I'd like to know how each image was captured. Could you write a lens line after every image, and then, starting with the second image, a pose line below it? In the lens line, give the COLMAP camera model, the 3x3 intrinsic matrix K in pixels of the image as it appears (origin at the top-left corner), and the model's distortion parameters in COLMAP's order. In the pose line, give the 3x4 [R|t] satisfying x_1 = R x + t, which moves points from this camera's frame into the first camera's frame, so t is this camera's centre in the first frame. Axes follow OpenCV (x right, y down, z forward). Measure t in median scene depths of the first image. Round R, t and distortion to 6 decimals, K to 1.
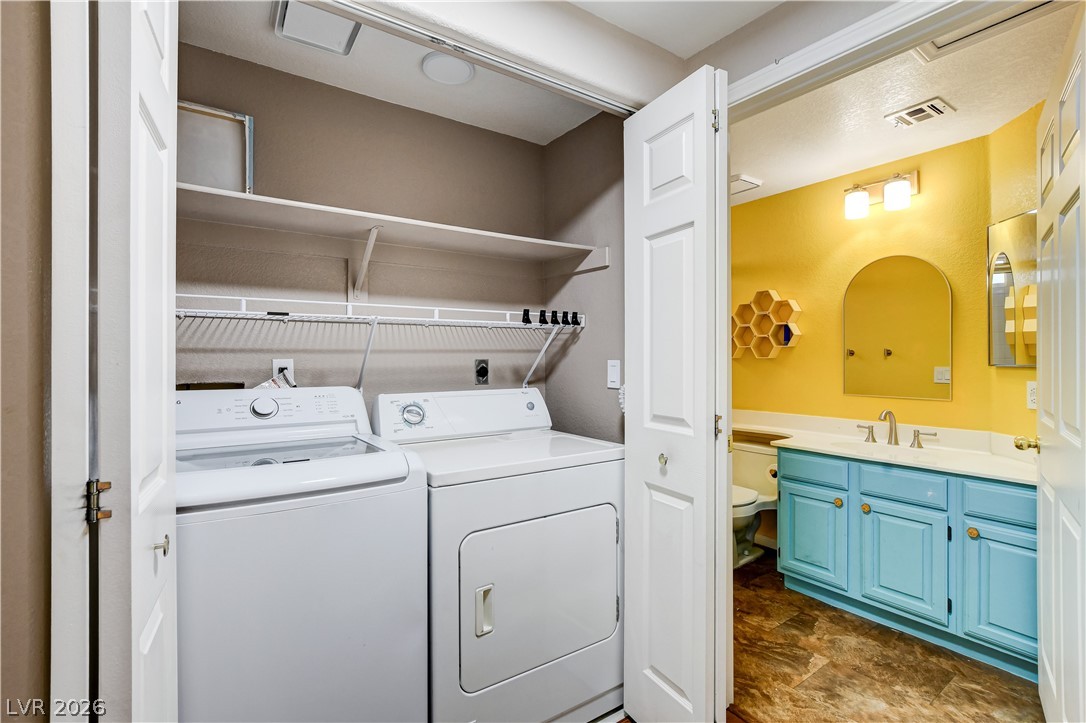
lens RADIAL K [[508.0, 0, 539.8], [0, 508.0, 358.8], [0, 0, 1]] dist [-0.000438, -0.000959]
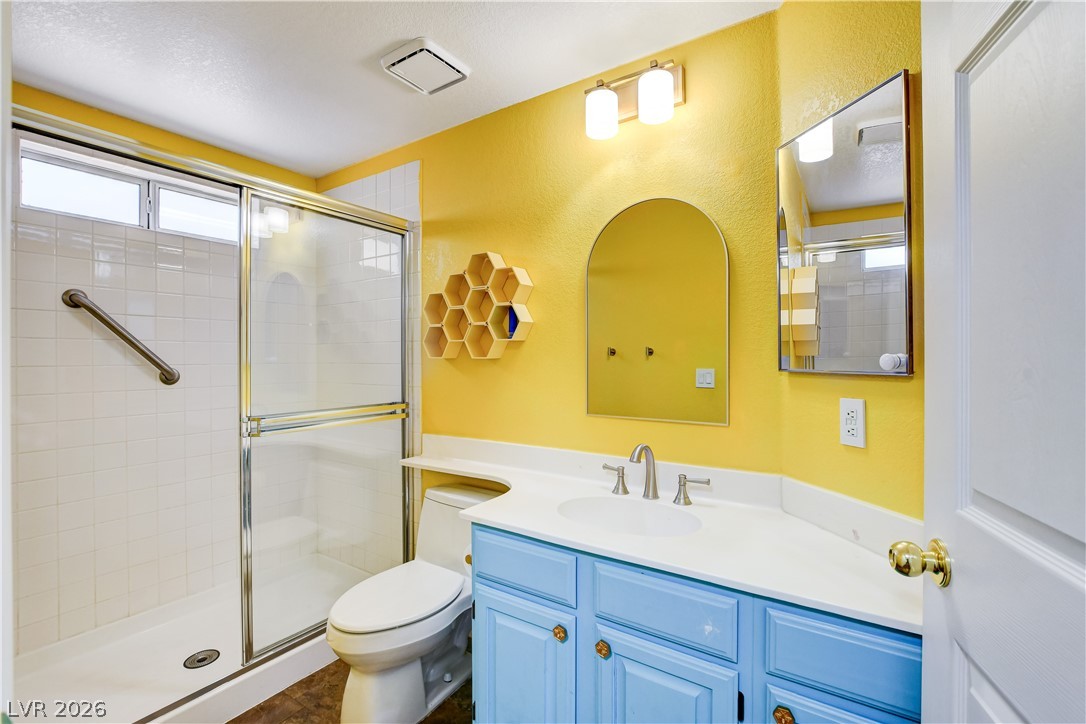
lens RADIAL K [[480.7, 0, 542.7], [0, 480.7, 353.9], [0, 0, 1]] dist [-0.021439, 0.001189]
pose [[0.931379, 0.012267, 0.363845, 0.346868], [-0.005230, 0.999780, -0.020319, 0.005540], [-0.364014, 0.017022, 0.931238, 0.484942]]
